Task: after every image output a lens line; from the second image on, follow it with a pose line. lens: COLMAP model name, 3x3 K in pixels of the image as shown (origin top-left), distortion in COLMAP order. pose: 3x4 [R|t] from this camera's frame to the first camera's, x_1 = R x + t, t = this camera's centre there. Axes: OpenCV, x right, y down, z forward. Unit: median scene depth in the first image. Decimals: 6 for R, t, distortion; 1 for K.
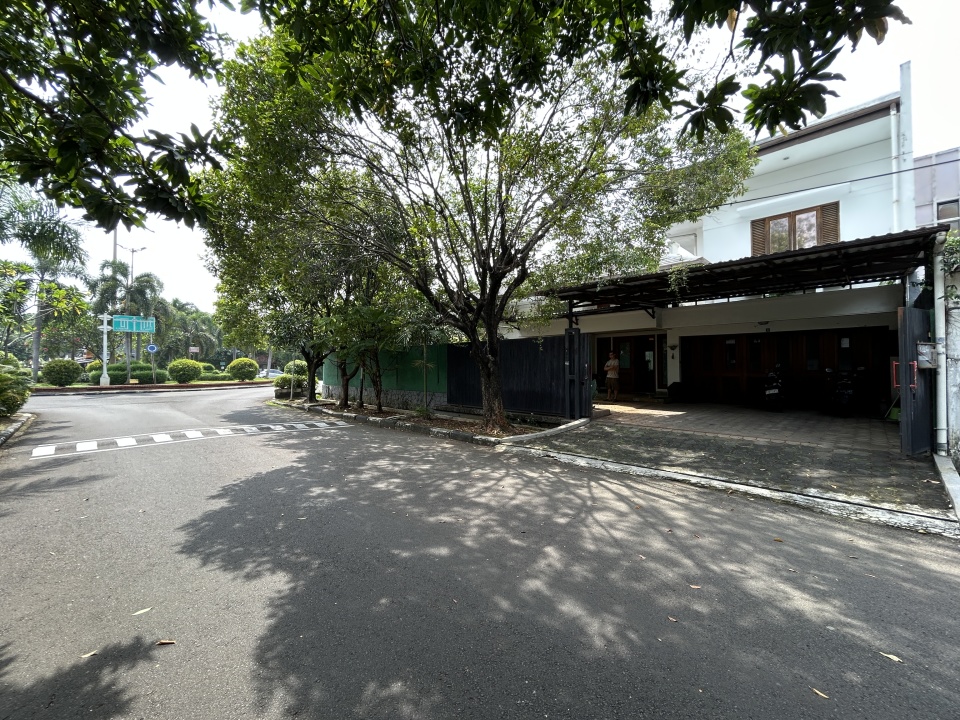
lens RADIAL K [[389.0, 0, 478.4], [0, 389.0, 356.9], [0, 0, 1]] dist [0.002895, 0.000617]
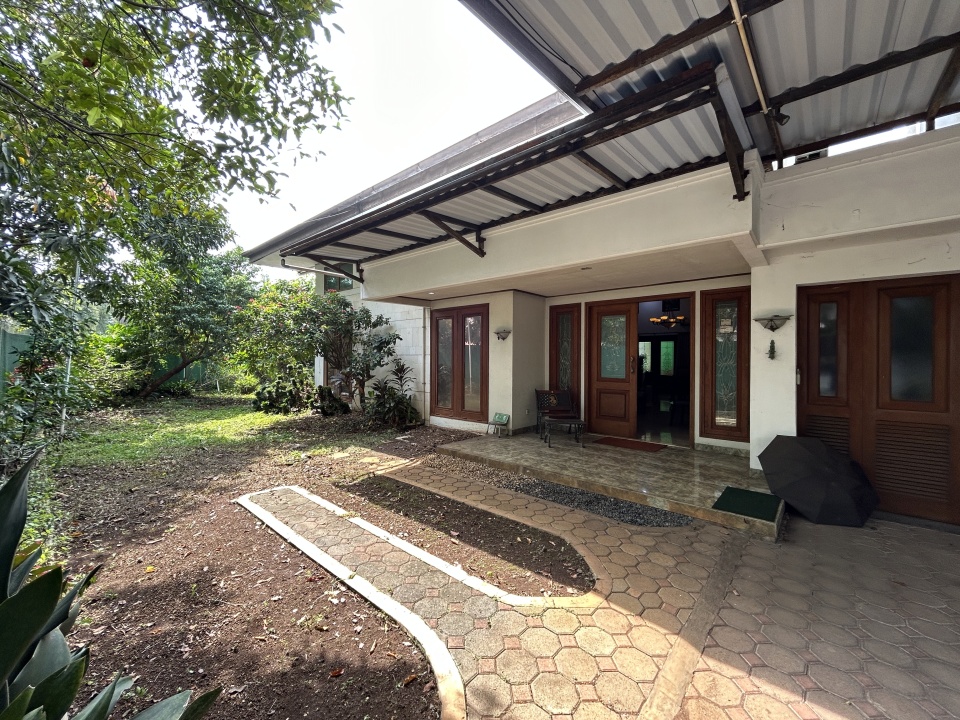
lens RADIAL K [[389.0, 0, 478.3], [0, 389.0, 356.3], [0, 0, 1]] dist [0.002895, 0.000617]
pose [[0.998619, 0.000273, 0.052536, 0.246657], [-0.001183, 0.999850, 0.017304, -0.002151], [-0.052523, -0.017342, 0.998469, 0.696885]]
